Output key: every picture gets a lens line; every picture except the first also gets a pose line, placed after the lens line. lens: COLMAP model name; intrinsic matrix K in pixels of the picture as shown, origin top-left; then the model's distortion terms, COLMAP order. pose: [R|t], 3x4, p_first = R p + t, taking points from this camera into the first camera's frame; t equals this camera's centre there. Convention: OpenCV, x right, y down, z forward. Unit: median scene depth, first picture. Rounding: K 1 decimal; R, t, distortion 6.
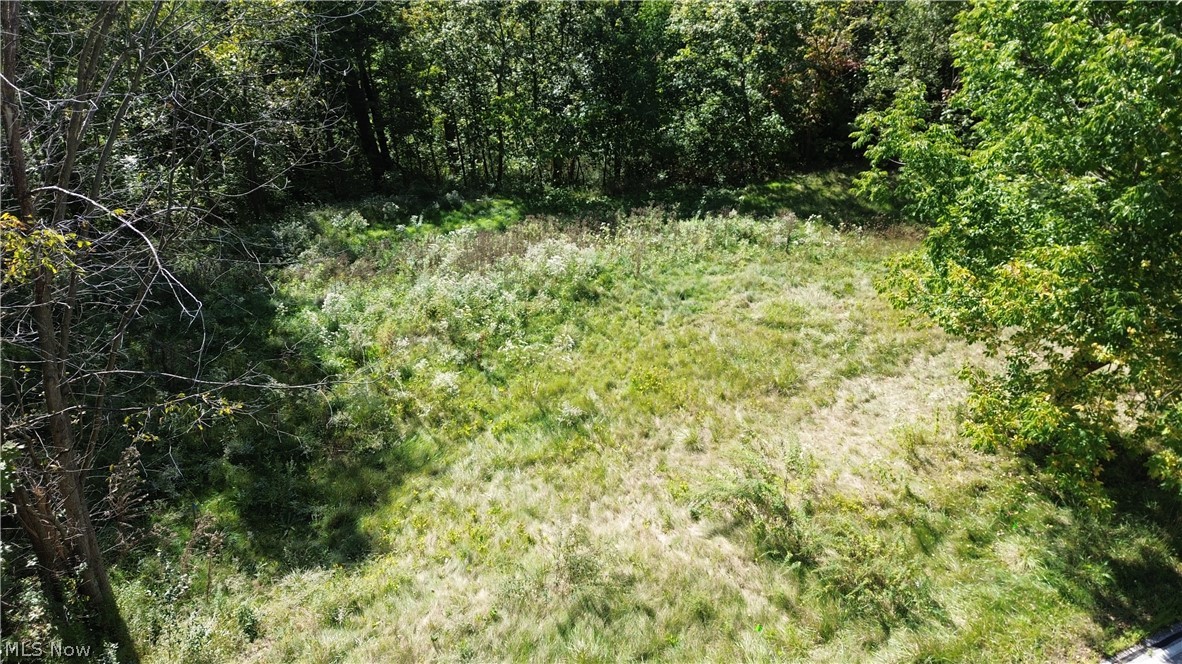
lens RADIAL K [[837.6, 0, 588.7], [0, 837.6, 337.5], [0, 0, 1]] dist [0.063967, -0.067038]
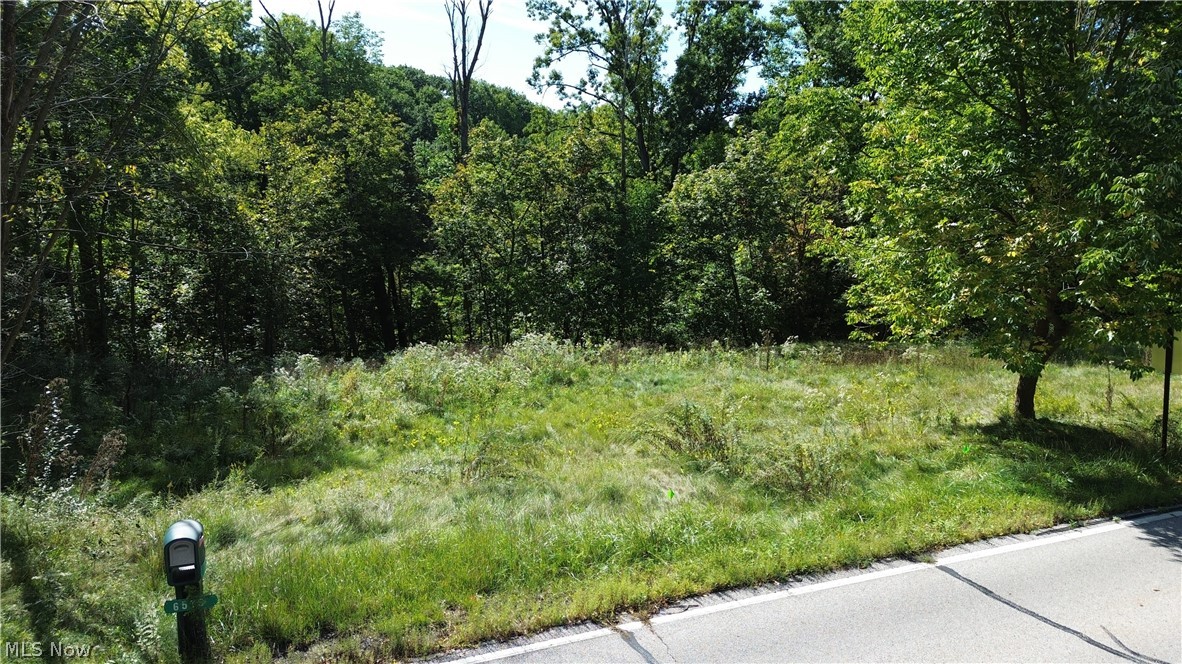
lens RADIAL K [[837.6, 0, 591.8], [0, 837.6, 325.1], [0, 0, 1]] dist [0.063967, -0.067038]
pose [[0.998833, 0.010999, -0.047024, 0.090414], [-0.028313, 0.922200, -0.385676, 0.303446], [0.039124, 0.386557, 0.921435, 0.053554]]
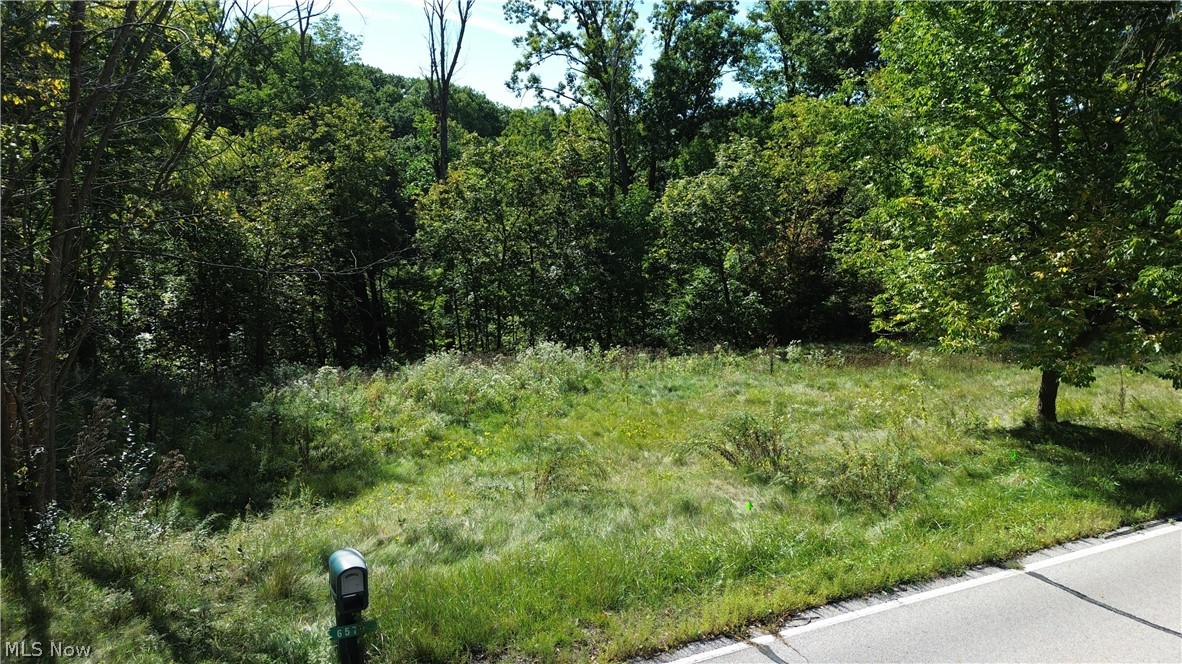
lens RADIAL K [[837.6, 0, 591.4], [0, 837.6, 324.6], [0, 0, 1]] dist [0.063967, -0.067038]
pose [[0.999986, 0.000123, 0.005309, 0.012084], [0.001931, 0.922849, -0.385158, 0.297791], [-0.004947, 0.385163, 0.922835, 0.035446]]
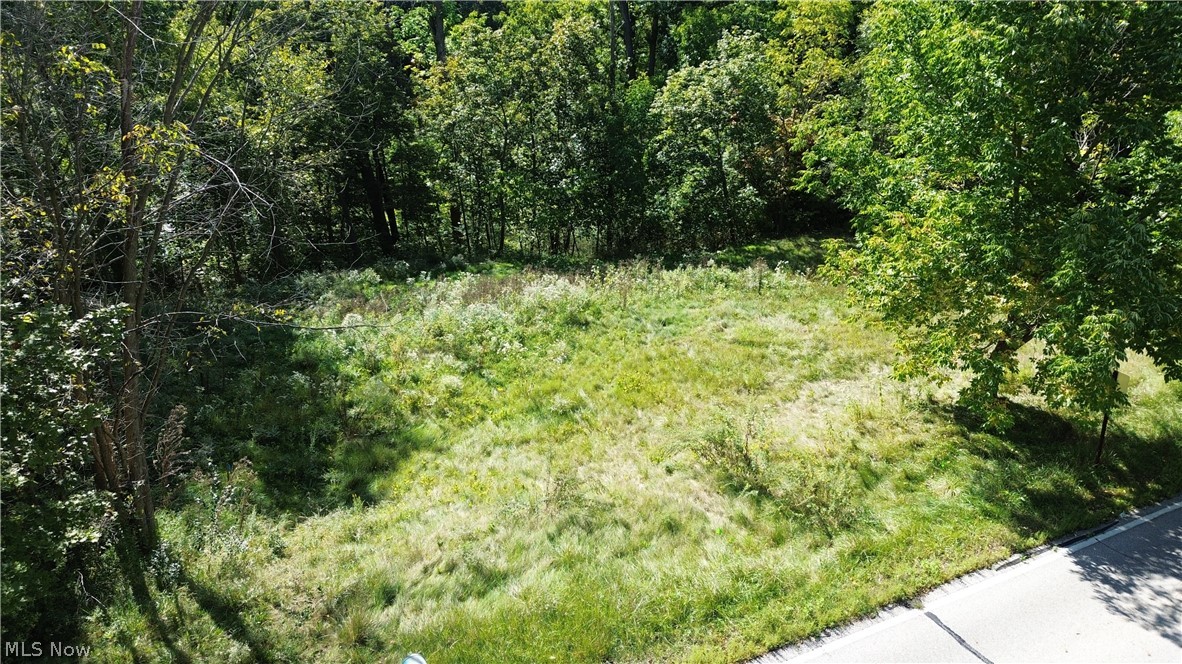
lens RADIAL K [[837.6, 0, 590.9], [0, 837.6, 331.5], [0, 0, 1]] dist [0.063967, -0.067038]
pose [[0.999992, -0.002495, 0.003134, 0.012223], [0.002931, 0.989049, -0.147561, 0.138734], [-0.002732, 0.147569, 0.989048, -0.108660]]
